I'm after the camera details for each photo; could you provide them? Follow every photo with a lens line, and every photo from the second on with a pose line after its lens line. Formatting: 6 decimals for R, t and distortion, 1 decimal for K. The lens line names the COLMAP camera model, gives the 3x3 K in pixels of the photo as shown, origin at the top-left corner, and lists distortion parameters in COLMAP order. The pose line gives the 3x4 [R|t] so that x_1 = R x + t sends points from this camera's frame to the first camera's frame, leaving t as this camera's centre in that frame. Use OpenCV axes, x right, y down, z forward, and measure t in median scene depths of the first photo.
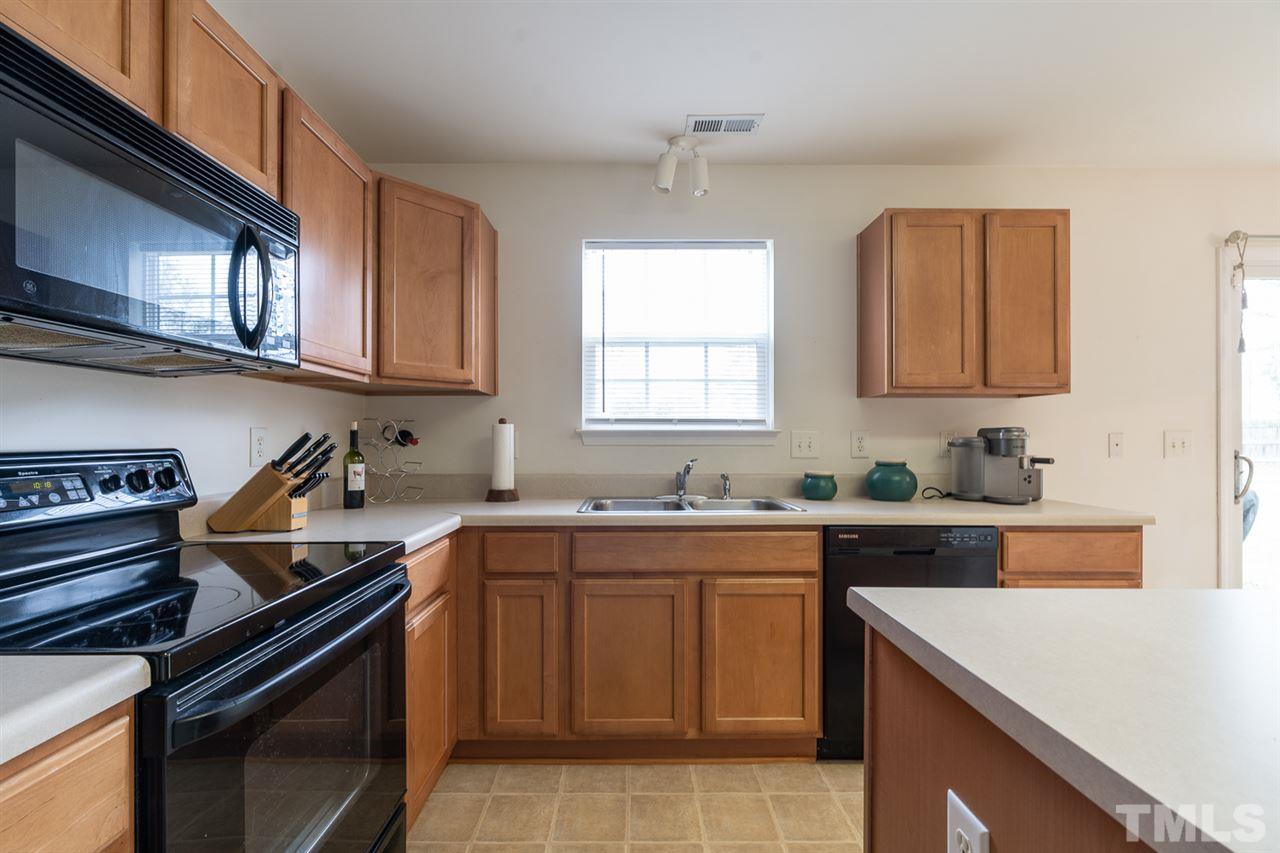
lens RADIAL K [[582.8, 0, 637.0], [0, 582.8, 430.4], [0, 0, 1]] dist [-0.000666, 0.000121]
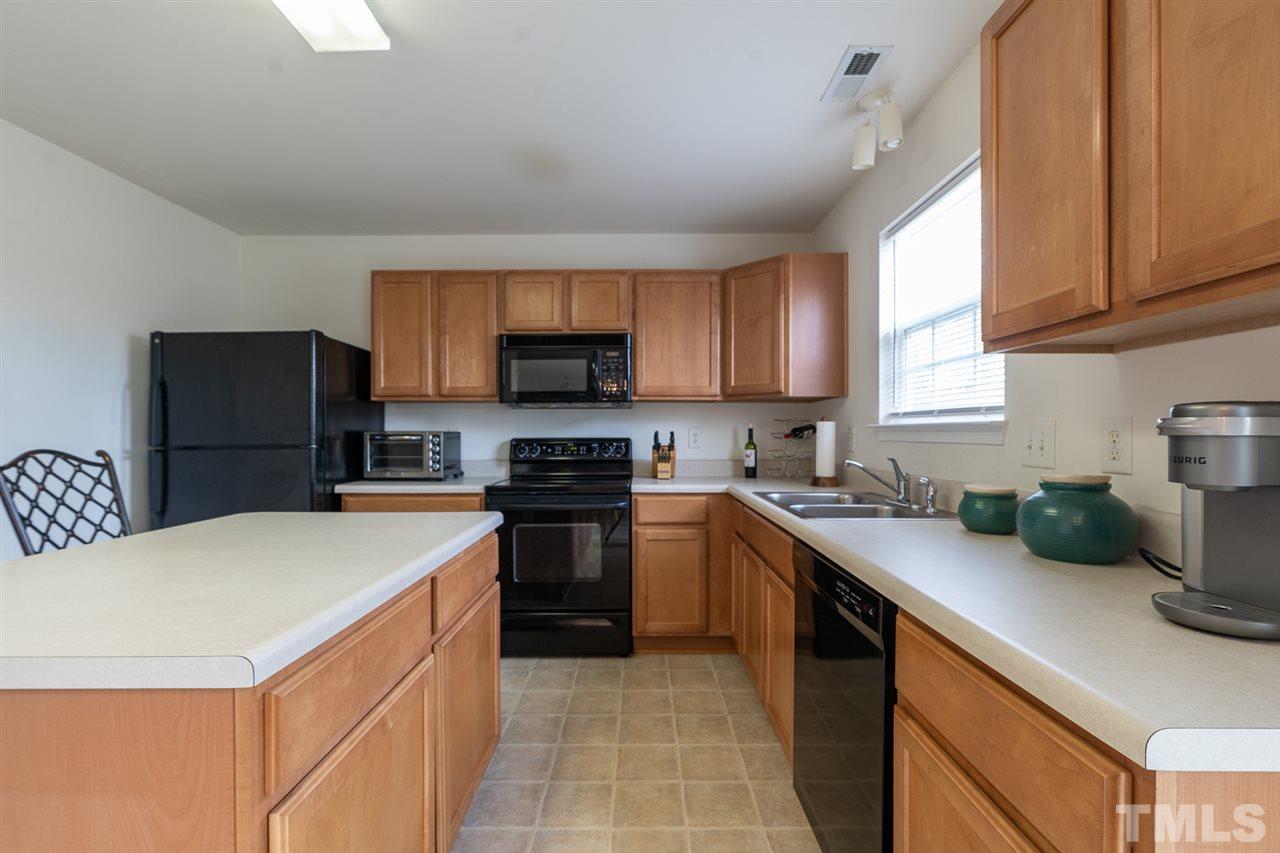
lens RADIAL K [[582.8, 0, 637.0], [0, 582.8, 430.4], [0, 0, 1]] dist [-0.000666, 0.000121]
pose [[-0.026390, -0.005471, -0.999637, 1.096901], [0.010608, 0.999927, -0.005752, 0.010948], [0.999595, -0.010756, -0.026330, 0.737771]]
